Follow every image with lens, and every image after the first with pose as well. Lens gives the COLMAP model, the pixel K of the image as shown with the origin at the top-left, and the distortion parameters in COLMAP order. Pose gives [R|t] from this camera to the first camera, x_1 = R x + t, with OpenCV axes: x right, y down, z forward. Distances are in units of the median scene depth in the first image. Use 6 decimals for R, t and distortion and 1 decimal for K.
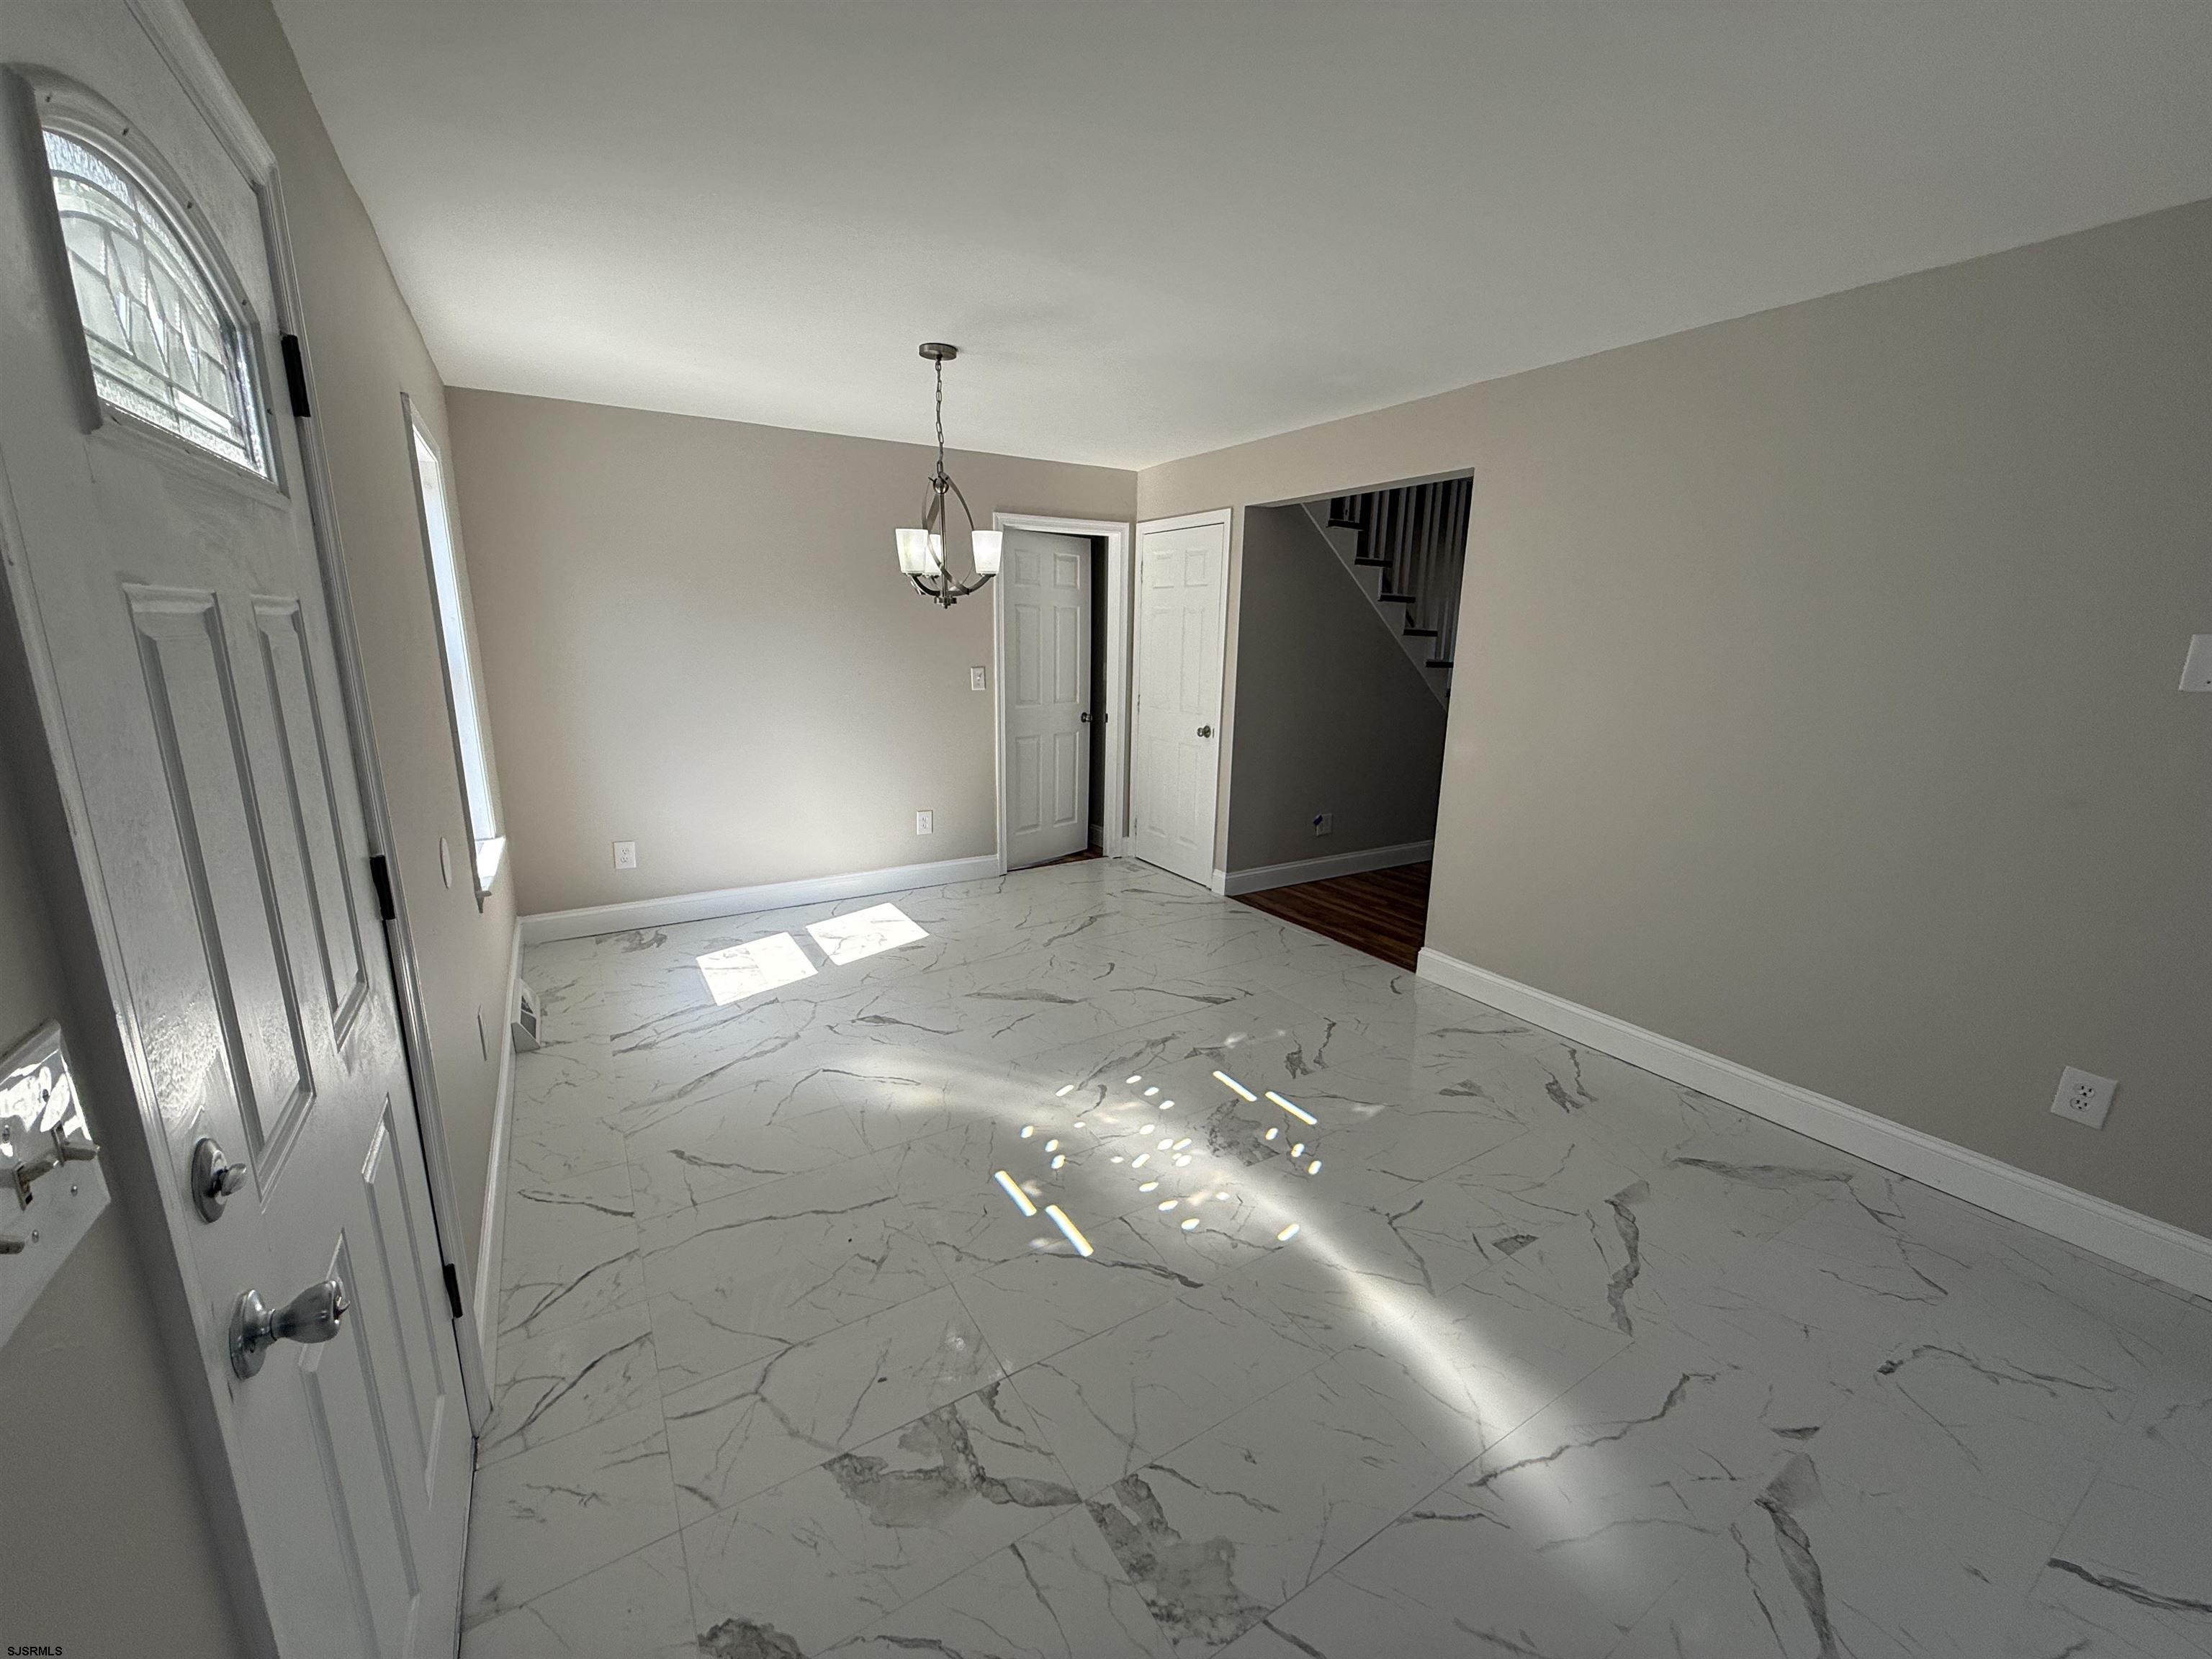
lens RADIAL K [[883.5, 0, 1102.2], [0, 883.5, 828.7], [0, 0, 1]] dist [-0.003830, 0.001155]
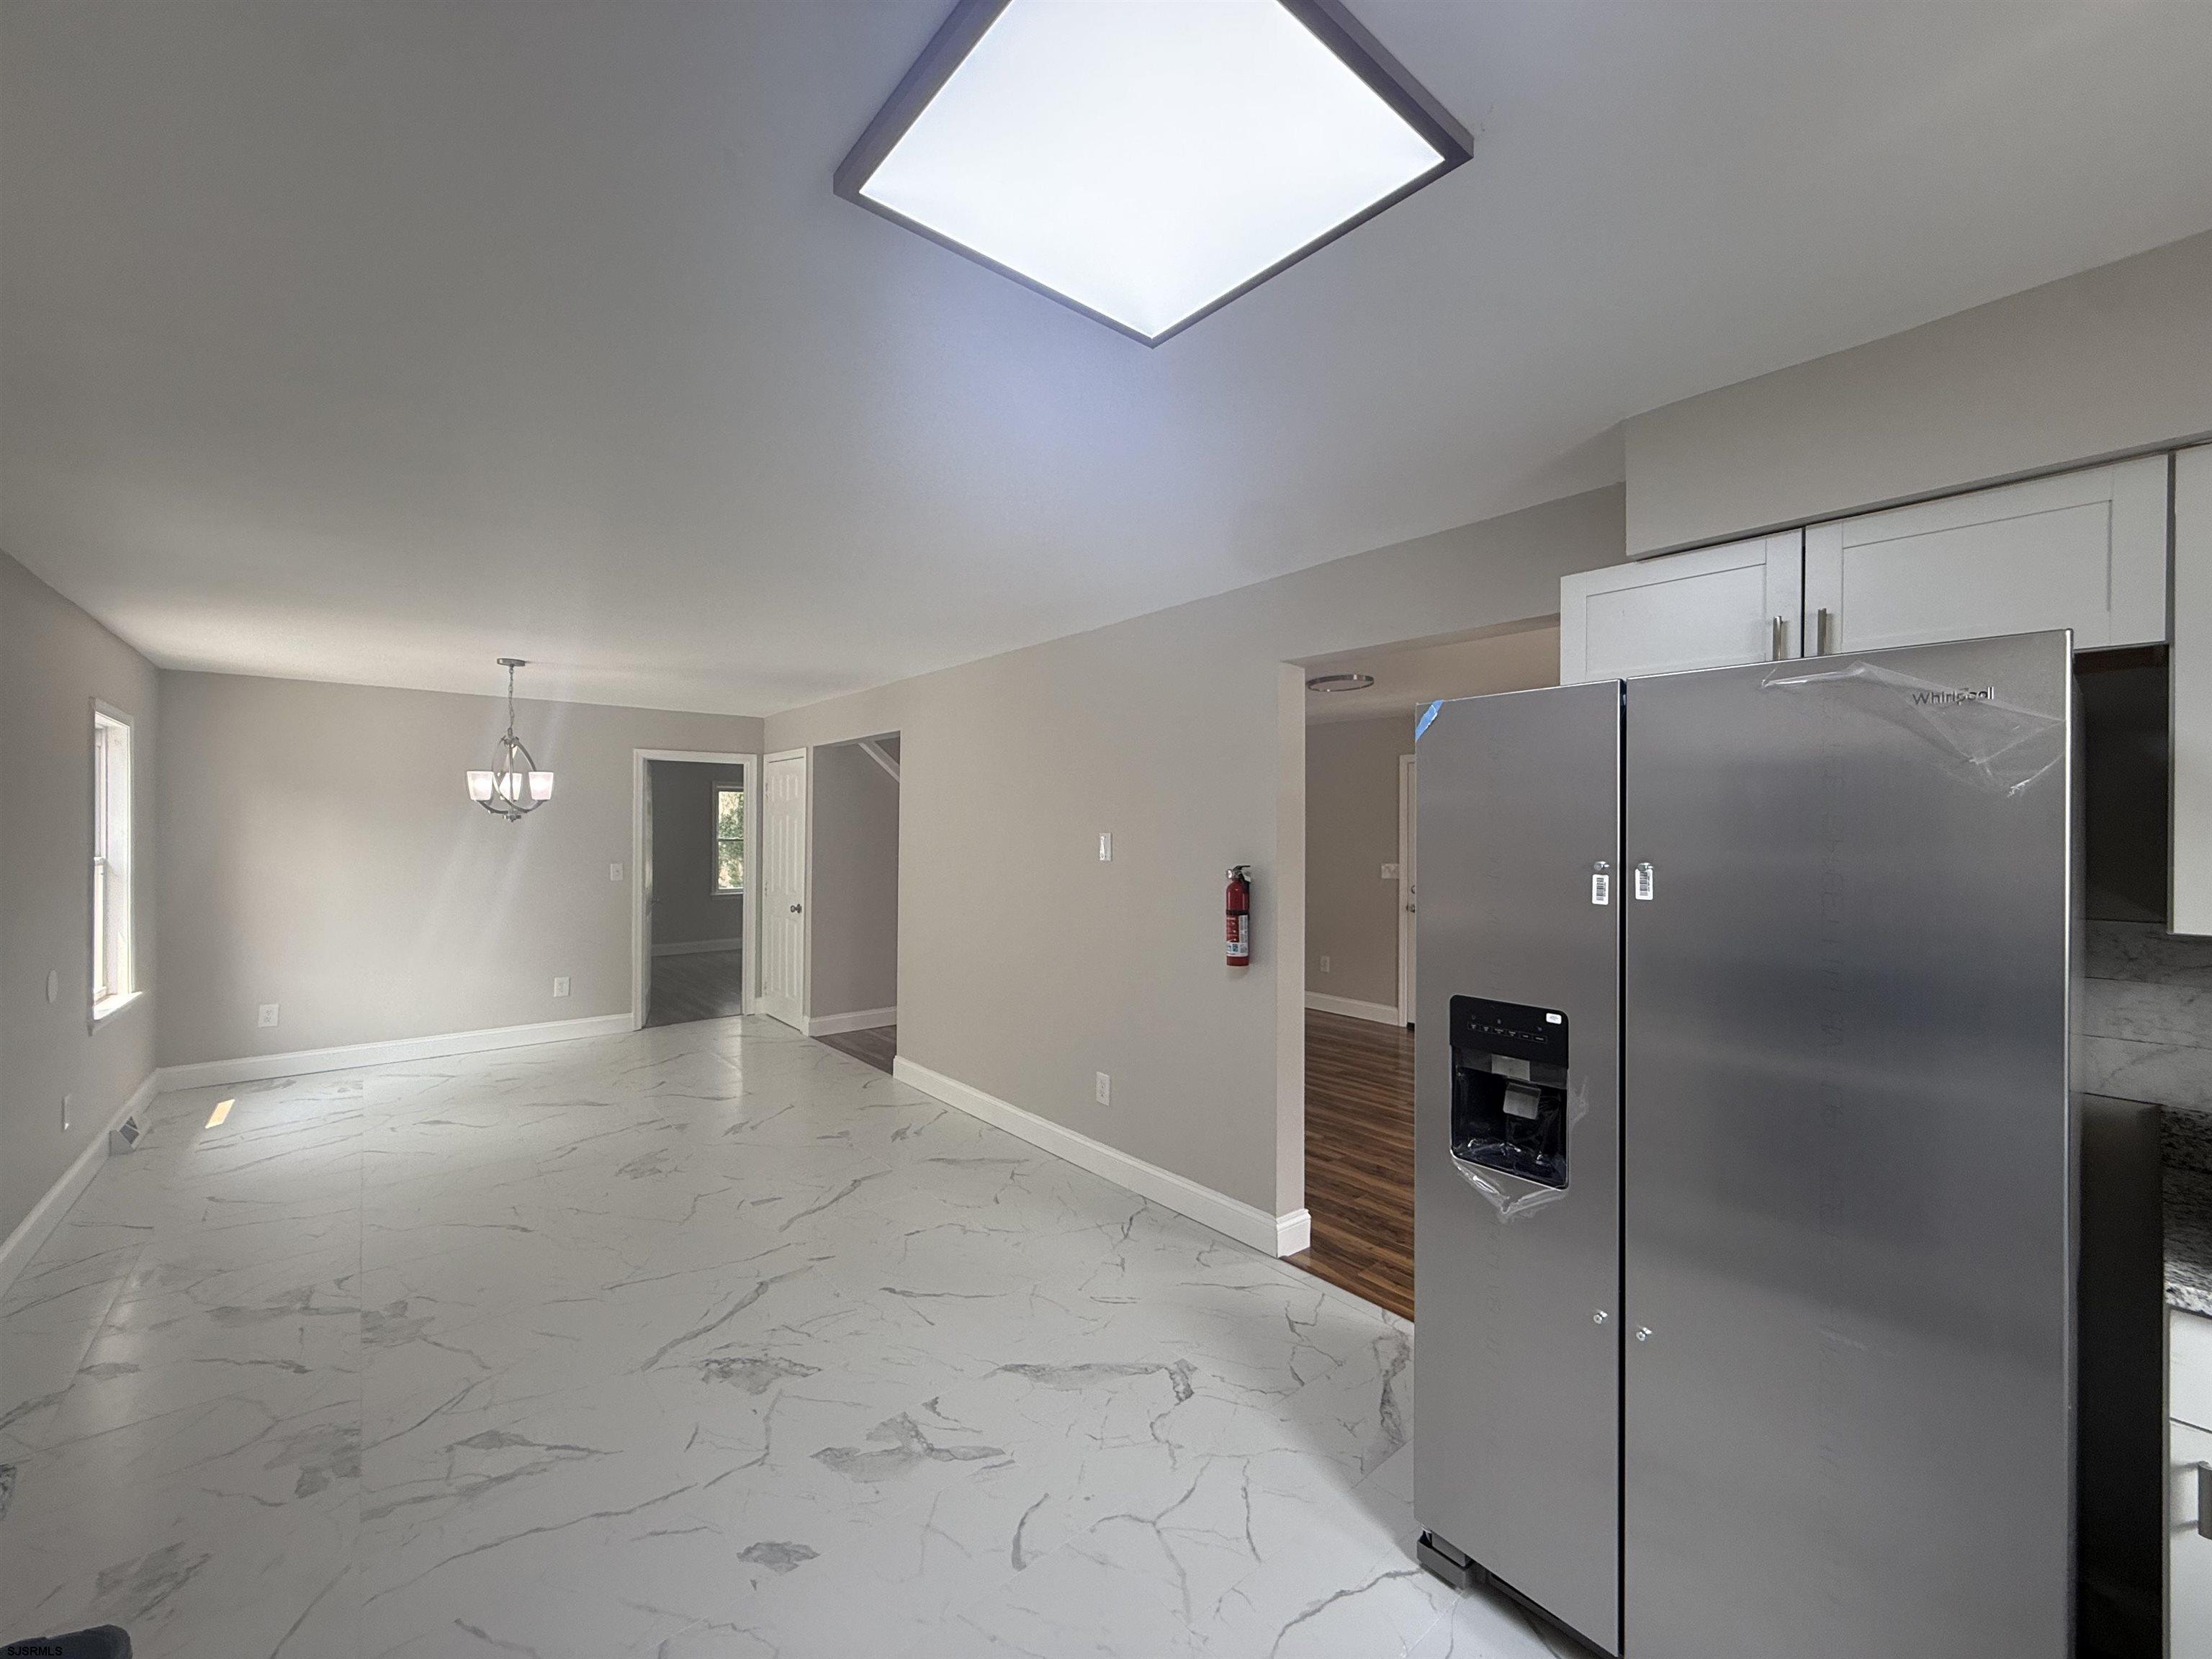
lens RADIAL K [[883.5, 0, 1102.2], [0, 883.5, 828.7], [0, 0, 1]] dist [-0.003830, 0.001155]
pose [[0.988993, -0.010151, 0.147613, 0.604518], [0.042420, 0.975216, -0.217151, 0.127572], [-0.141750, 0.221022, 0.964912, -0.579046]]
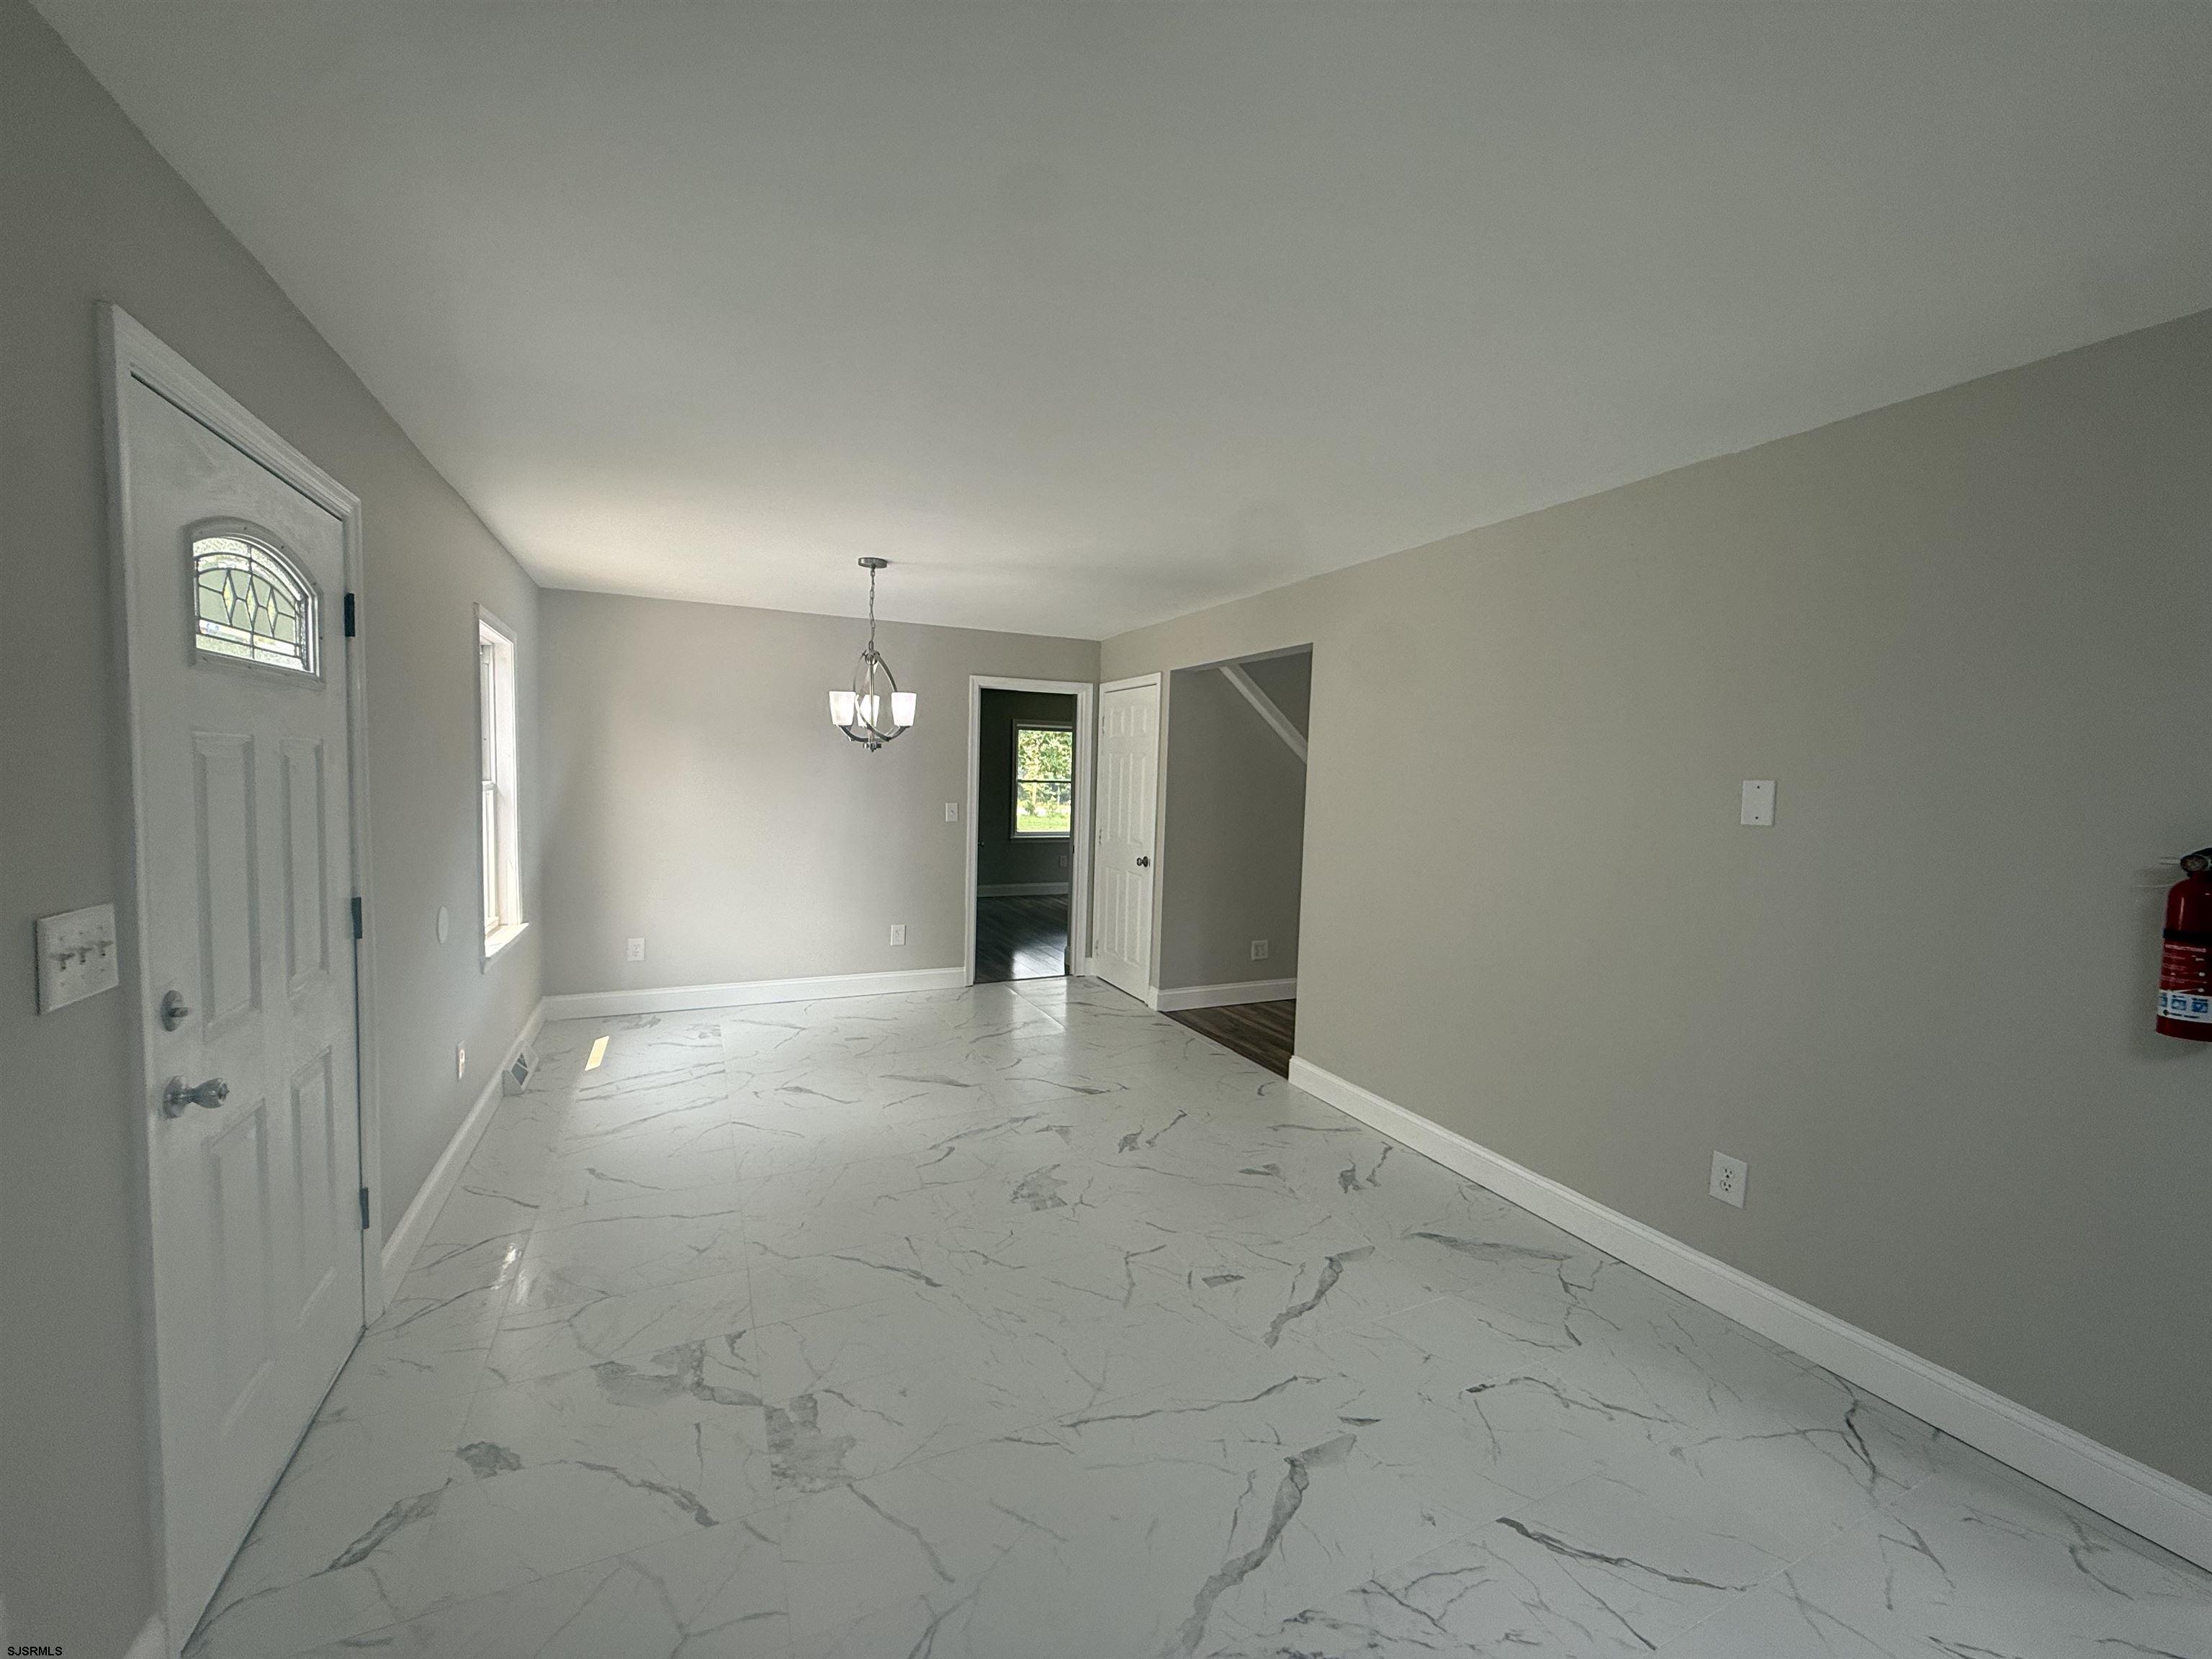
lens RADIAL K [[883.5, 0, 1102.2], [0, 883.5, 828.7], [0, 0, 1]] dist [-0.003830, 0.001155]
pose [[0.993627, 0.019177, -0.111079, 0.305139], [-0.036929, 0.986420, -0.160037, 0.050323], [0.106501, 0.163119, 0.980841, -0.192171]]
